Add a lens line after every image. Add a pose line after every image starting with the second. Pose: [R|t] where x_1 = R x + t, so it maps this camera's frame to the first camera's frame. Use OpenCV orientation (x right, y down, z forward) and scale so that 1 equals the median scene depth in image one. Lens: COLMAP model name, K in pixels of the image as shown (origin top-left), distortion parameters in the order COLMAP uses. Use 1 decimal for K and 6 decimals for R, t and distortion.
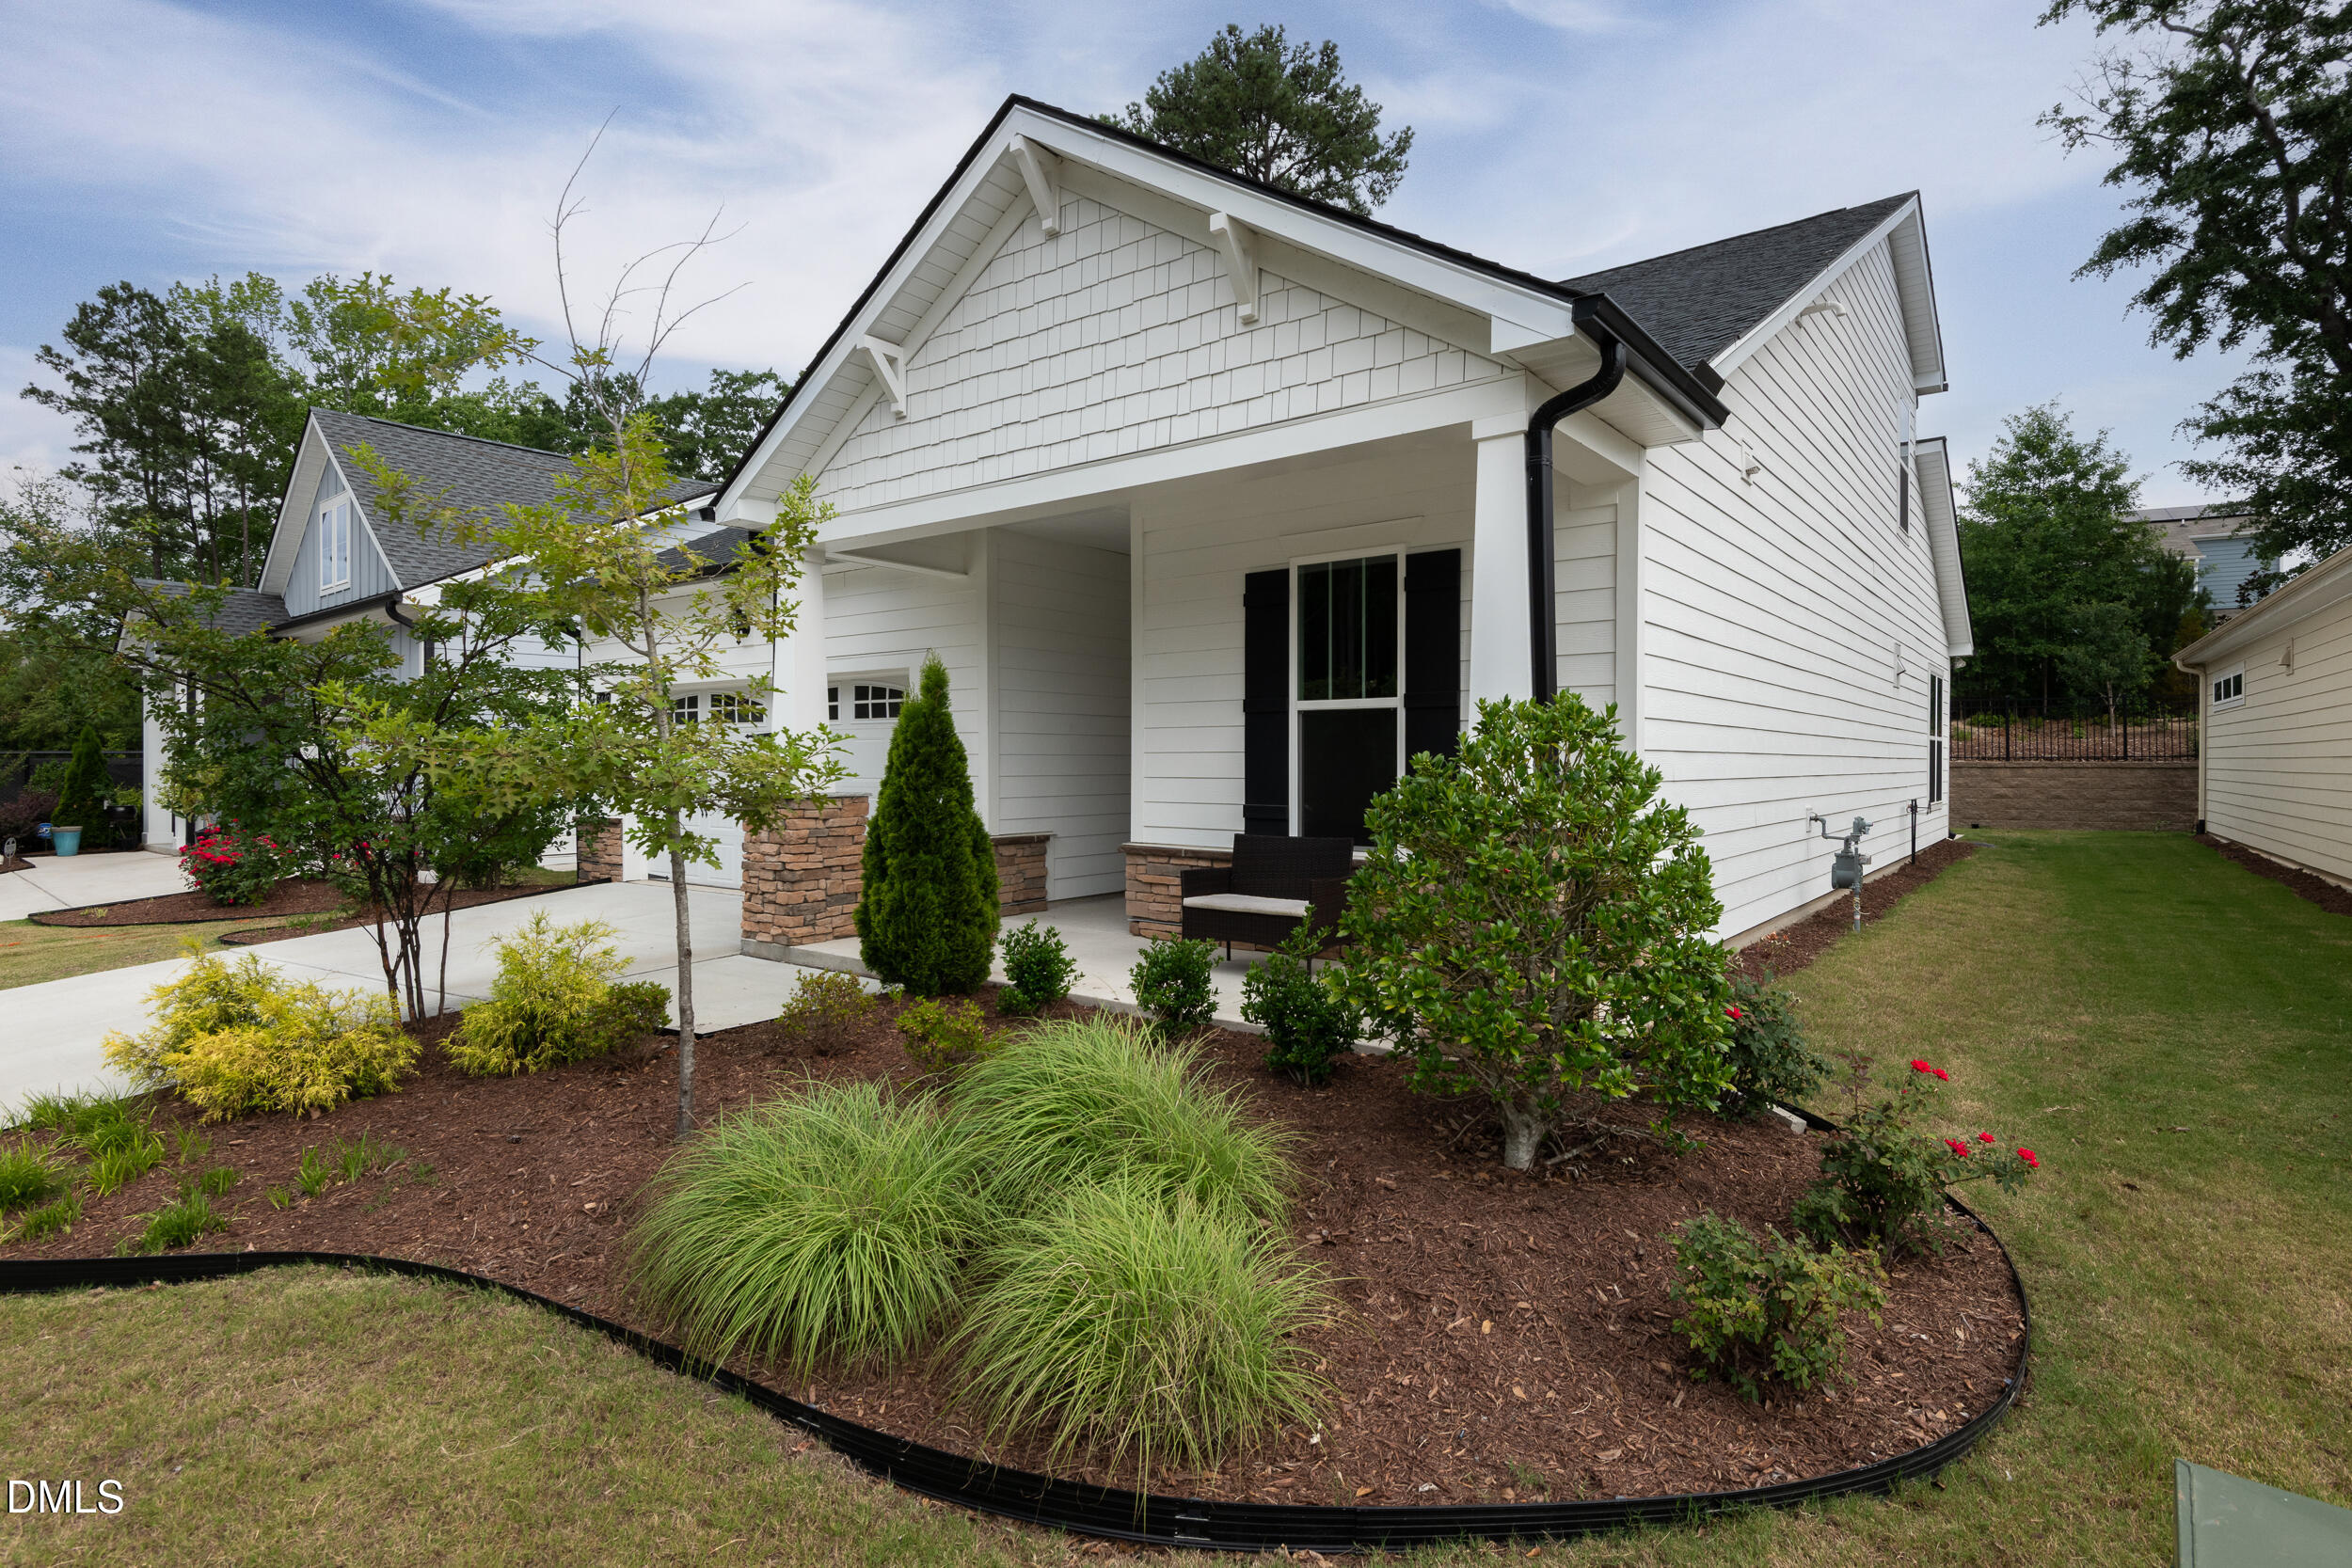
lens RADIAL K [[1126.8, 0, 1227.9], [0, 1126.8, 767.9], [0, 0, 1]] dist [0.023989, -0.017995]
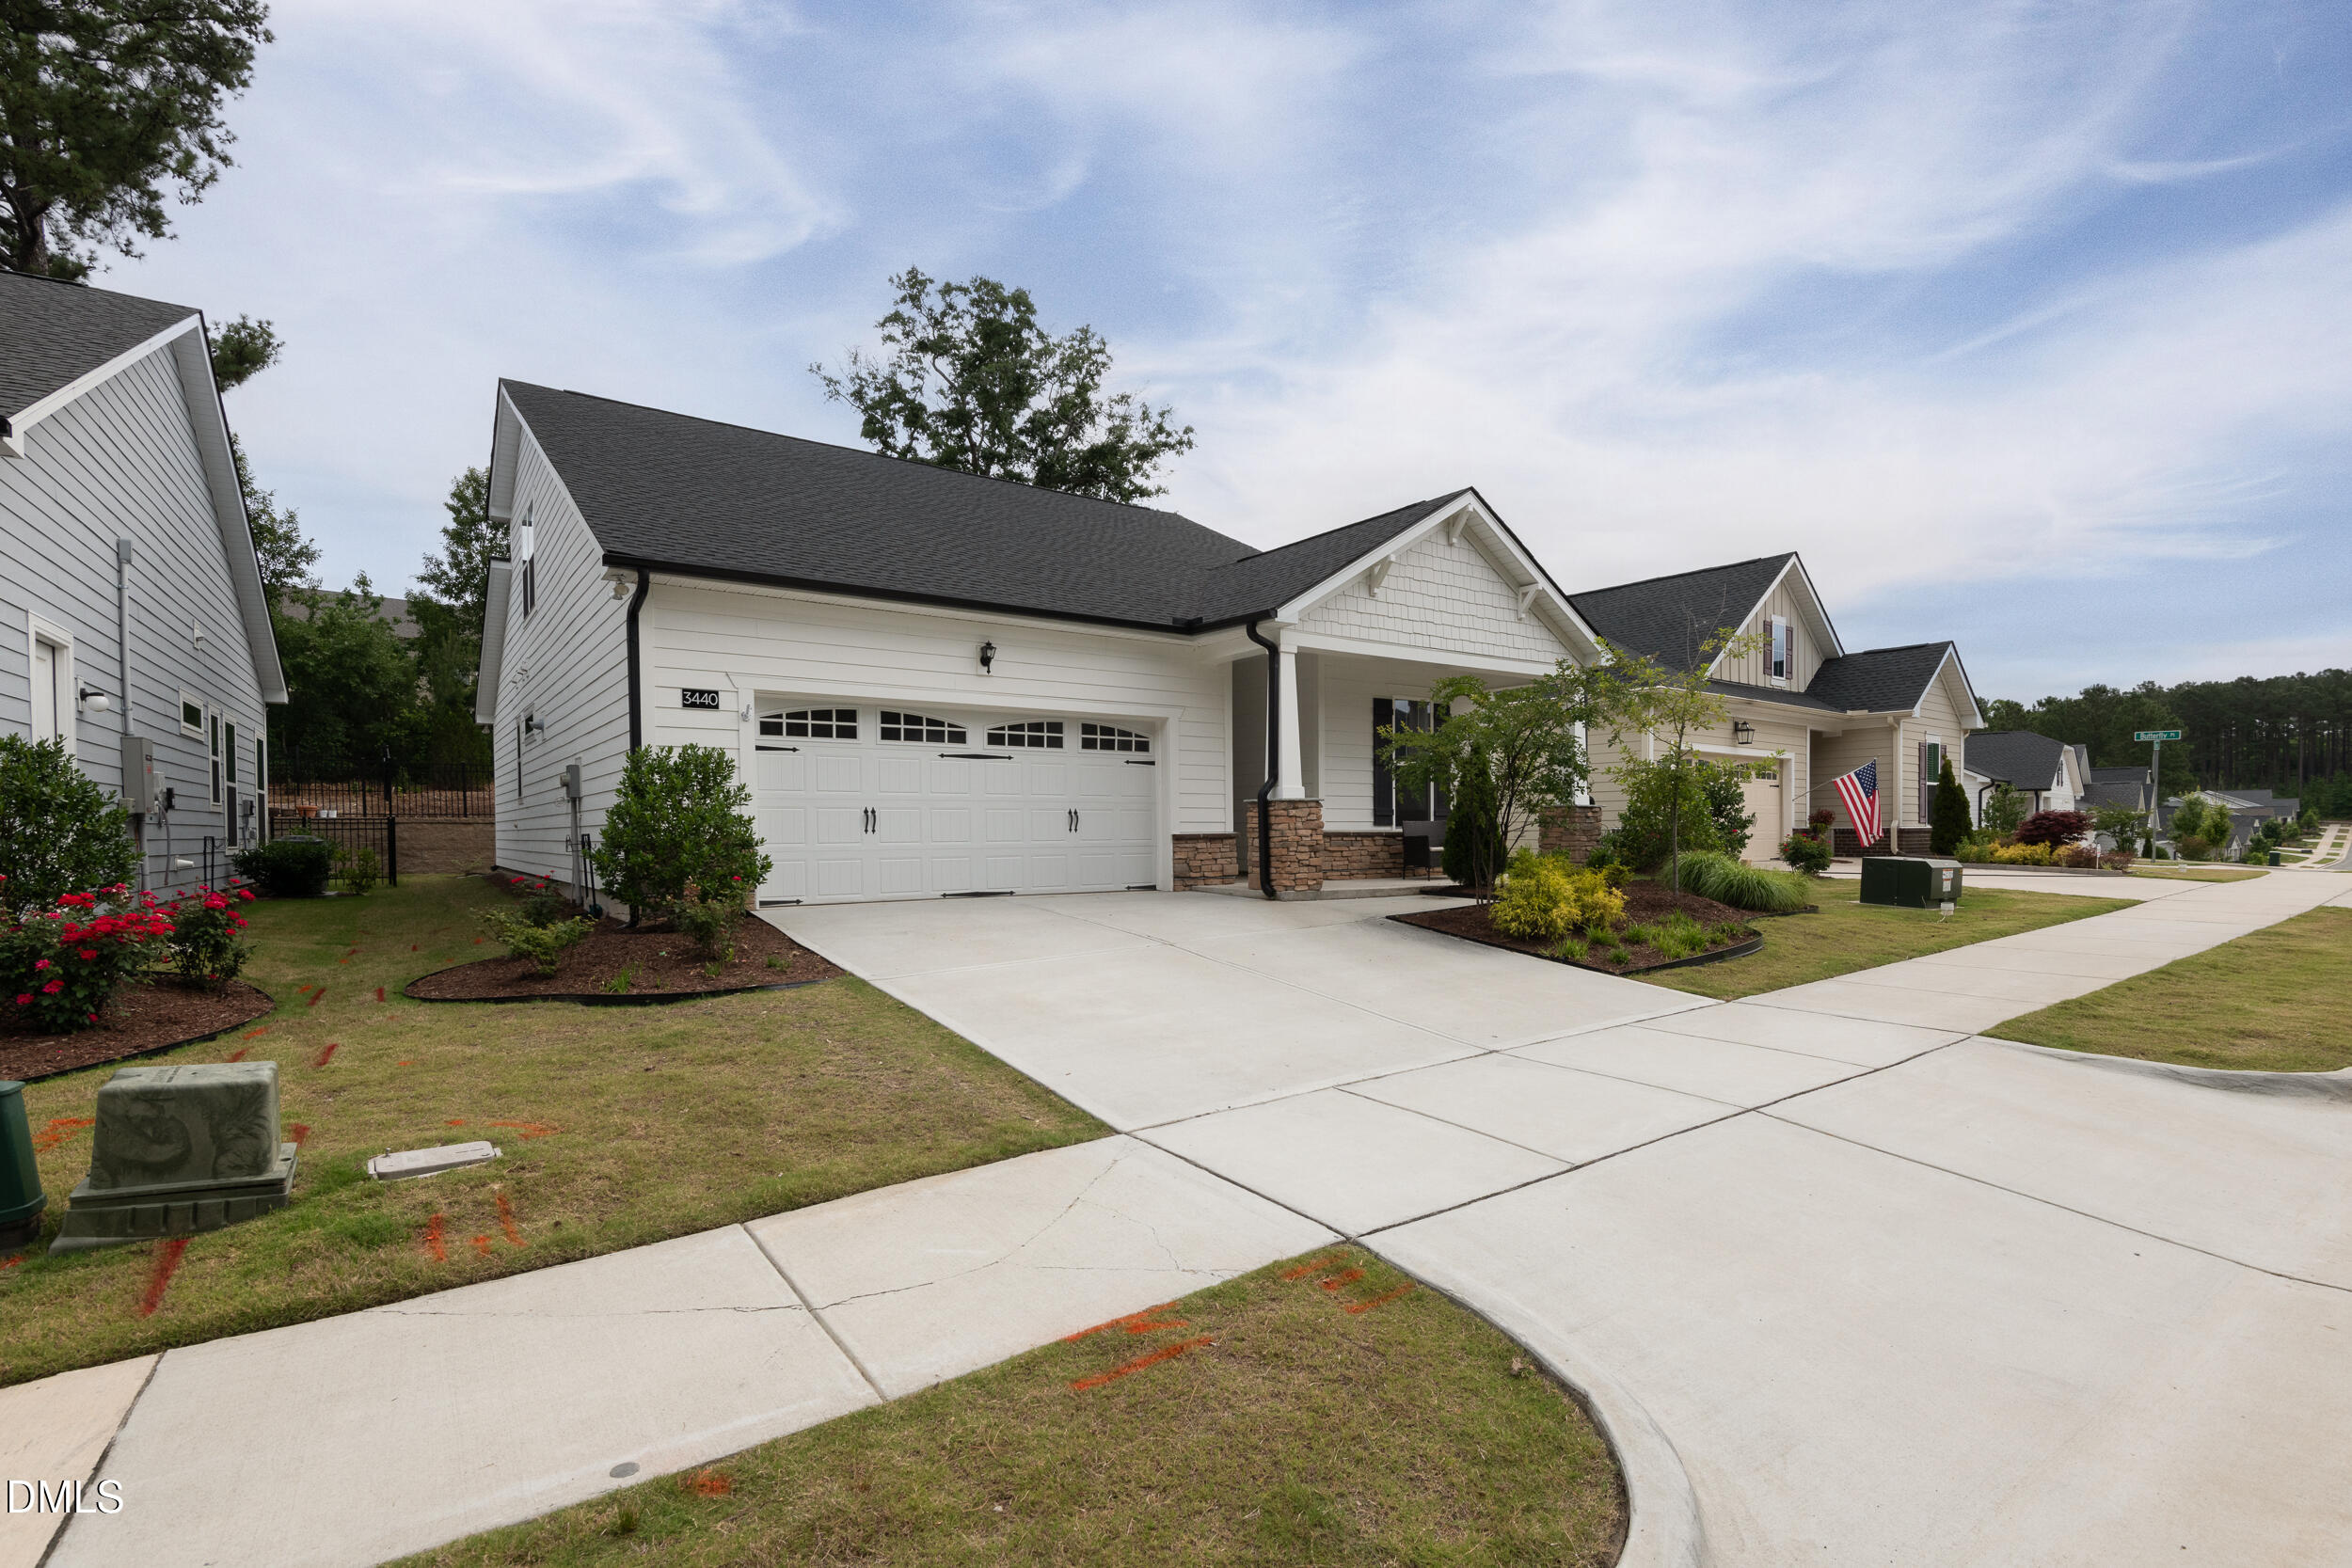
lens RADIAL K [[1039.2, 0, 1141.1], [0, 1039.2, 834.3], [0, 0, 1]] dist [0.014160, -0.000731]
pose [[0.373418, -0.006598, 0.927640, -1.988054], [0.007751, 0.999962, 0.003992, 0.070183], [-0.927631, 0.005699, 0.373455, 0.705737]]
